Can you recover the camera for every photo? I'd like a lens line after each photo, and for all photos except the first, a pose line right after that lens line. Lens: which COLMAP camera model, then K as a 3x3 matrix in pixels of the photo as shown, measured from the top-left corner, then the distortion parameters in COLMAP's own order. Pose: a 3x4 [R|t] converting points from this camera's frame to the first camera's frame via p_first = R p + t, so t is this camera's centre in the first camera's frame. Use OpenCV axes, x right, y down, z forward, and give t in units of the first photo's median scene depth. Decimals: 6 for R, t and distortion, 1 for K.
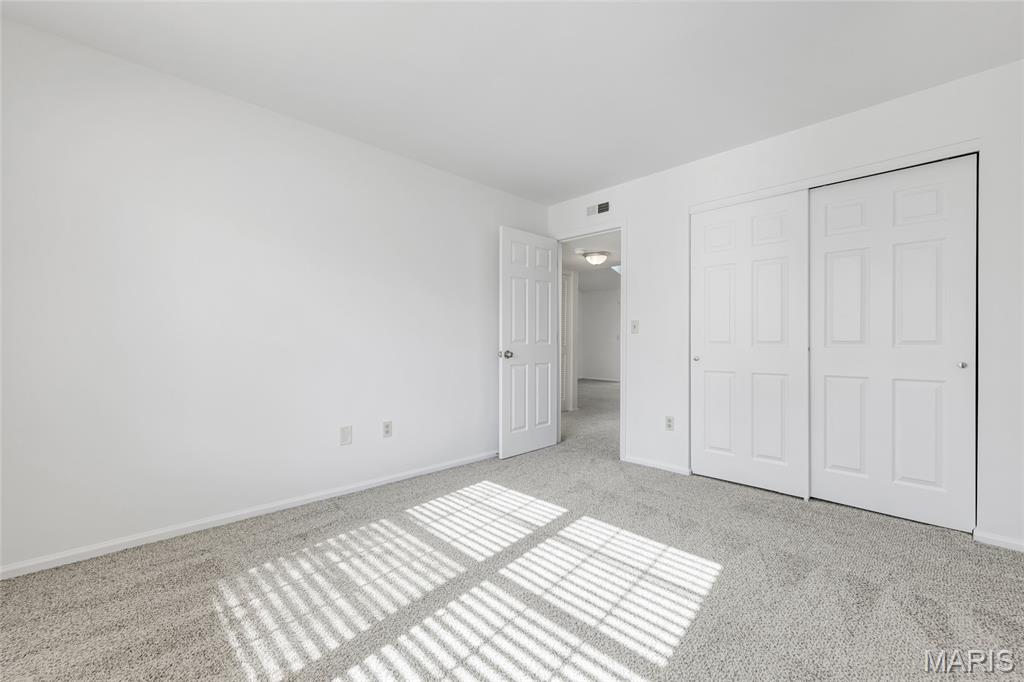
lens RADIAL K [[431.3, 0, 512.6], [0, 431.3, 344.3], [0, 0, 1]] dist [0.000847, -0.000277]
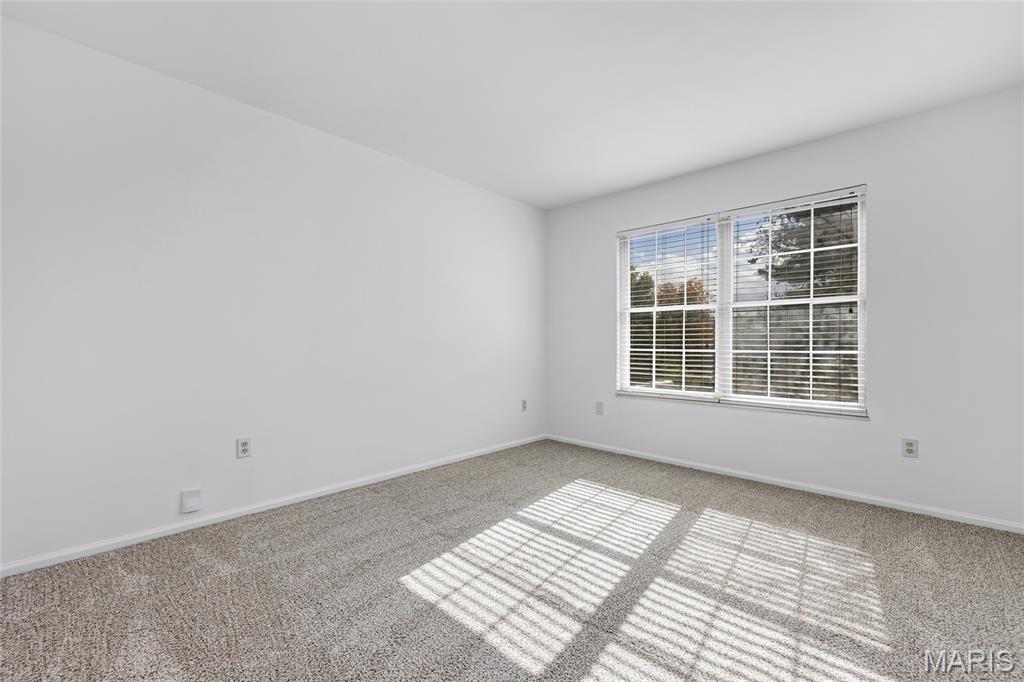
lens RADIAL K [[431.3, 0, 512.6], [0, 431.3, 344.3], [0, 0, 1]] dist [0.000847, -0.000277]
pose [[-0.998958, -0.003618, -0.045499, 0.288750], [-0.003937, 0.999968, 0.006920, -0.002114], [0.045472, 0.007092, -0.998940, 1.971855]]
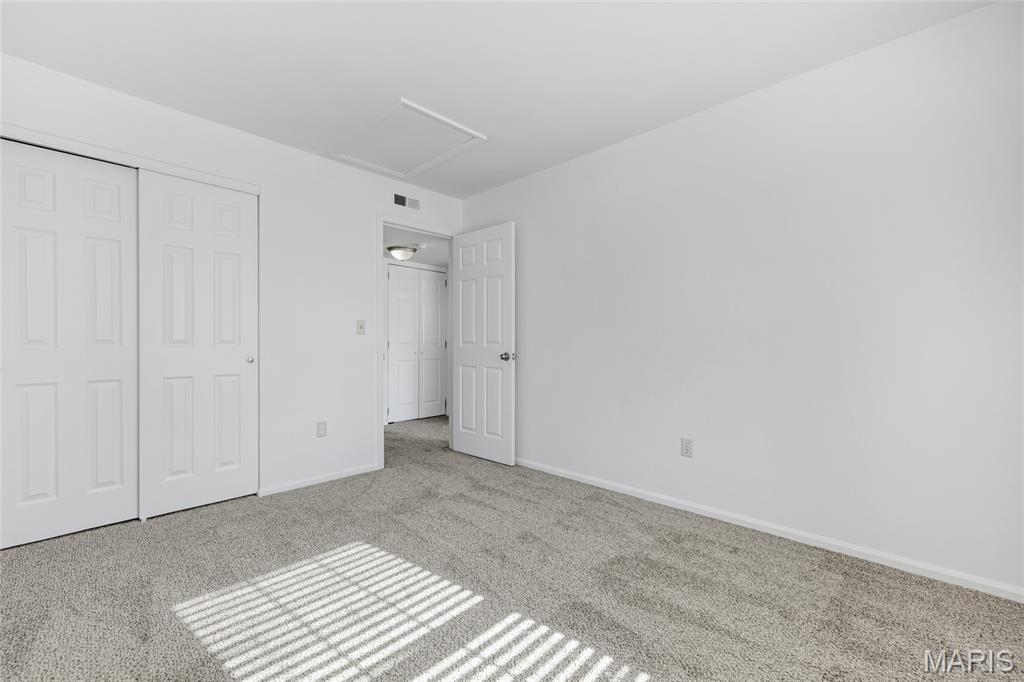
lens RADIAL K [[431.3, 0, 512.6], [0, 431.3, 344.3], [0, 0, 1]] dist [0.000847, -0.000277]
pose [[-0.058139, -0.000947, 0.998308, -0.642610], [-0.001425, 0.999999, 0.000865, -0.005186], [-0.998308, -0.001372, -0.058140, 0.708863]]
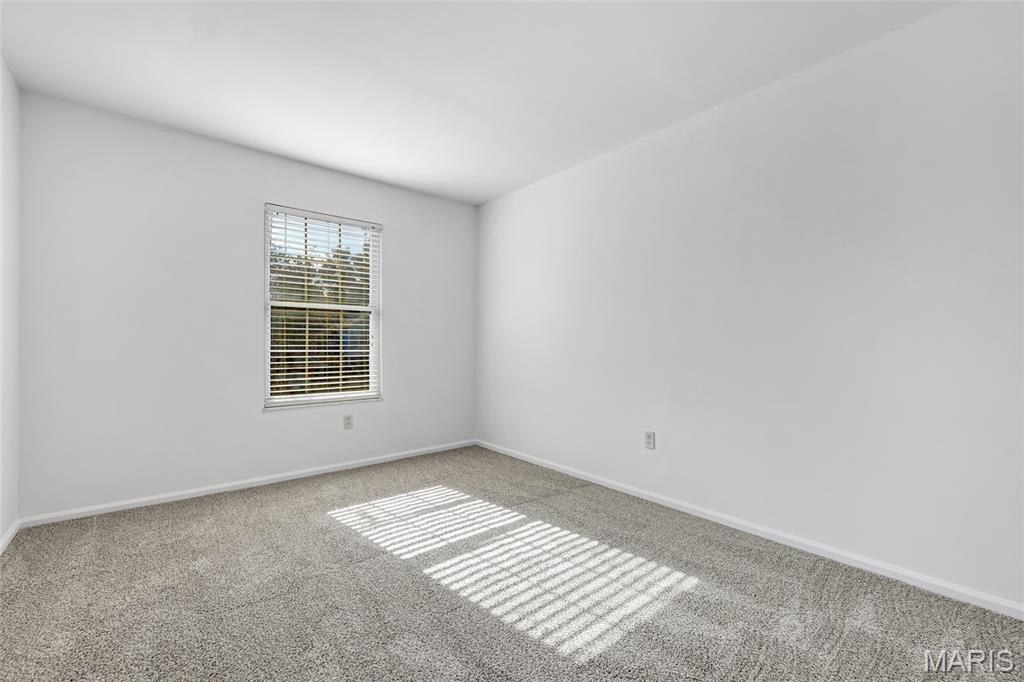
lens RADIAL K [[431.3, 0, 512.6], [0, 431.3, 344.3], [0, 0, 1]] dist [0.000847, -0.000277]
pose [[-0.053773, -0.001751, -0.998552, 1.237637], [-0.004662, 0.999988, -0.001503, 0.005433], [0.998542, 0.004575, -0.053780, 0.973307]]
